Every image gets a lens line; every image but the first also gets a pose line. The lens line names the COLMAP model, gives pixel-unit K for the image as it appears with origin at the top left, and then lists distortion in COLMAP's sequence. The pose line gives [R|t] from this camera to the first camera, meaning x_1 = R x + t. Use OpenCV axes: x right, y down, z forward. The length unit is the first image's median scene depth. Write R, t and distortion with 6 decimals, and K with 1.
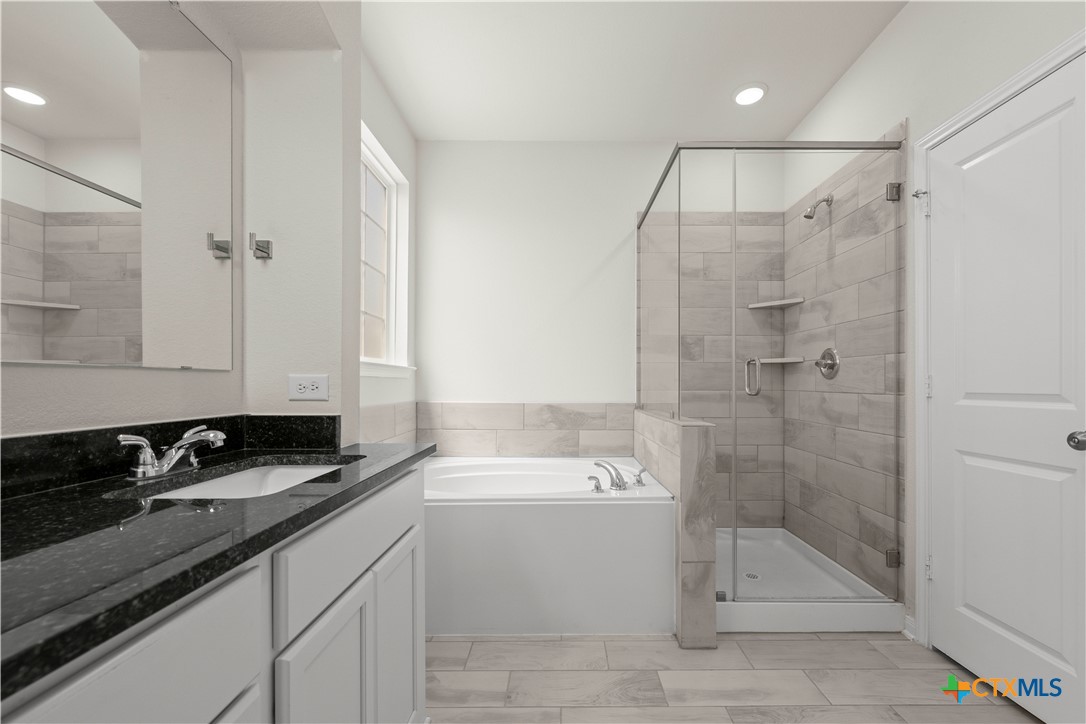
lens RADIAL K [[435.1, 0, 566.3], [0, 435.1, 381.6], [0, 0, 1]] dist [0.003153, -0.001366]
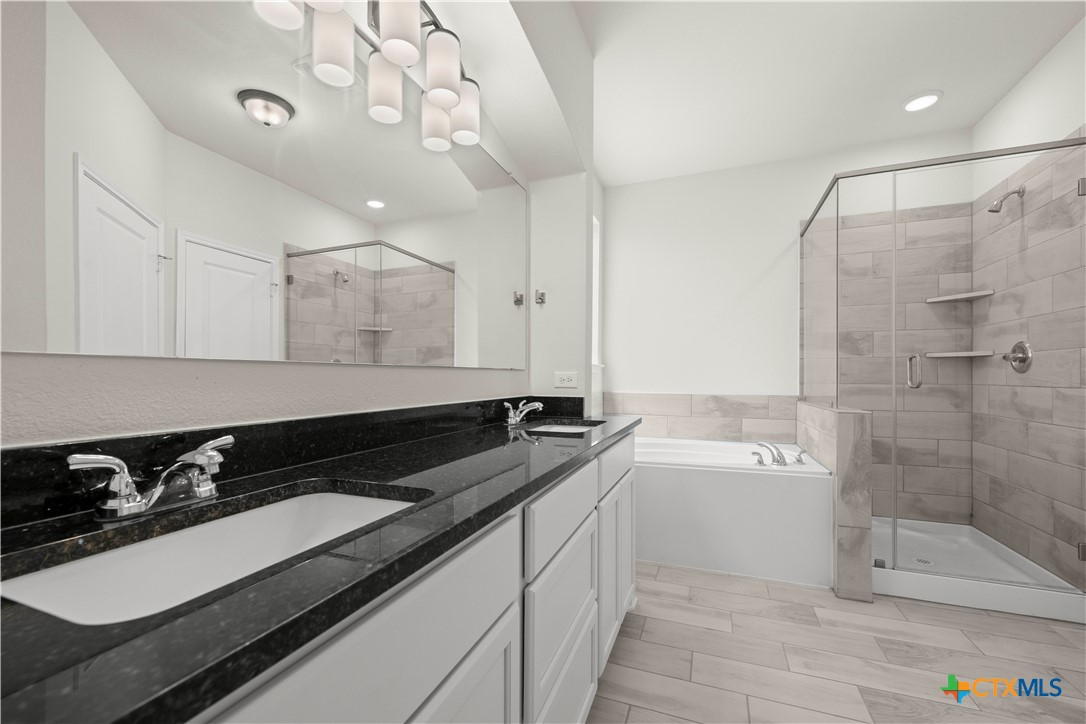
lens RADIAL K [[435.1, 0, 549.6], [0, 435.1, 379.9], [0, 0, 1]] dist [0.003153, -0.001366]
pose [[0.930147, 0.000541, -0.367186, -0.029077], [0.002235, 0.999972, 0.007134, 0.000684], [0.367179, -0.007456, 0.930120, -0.351847]]
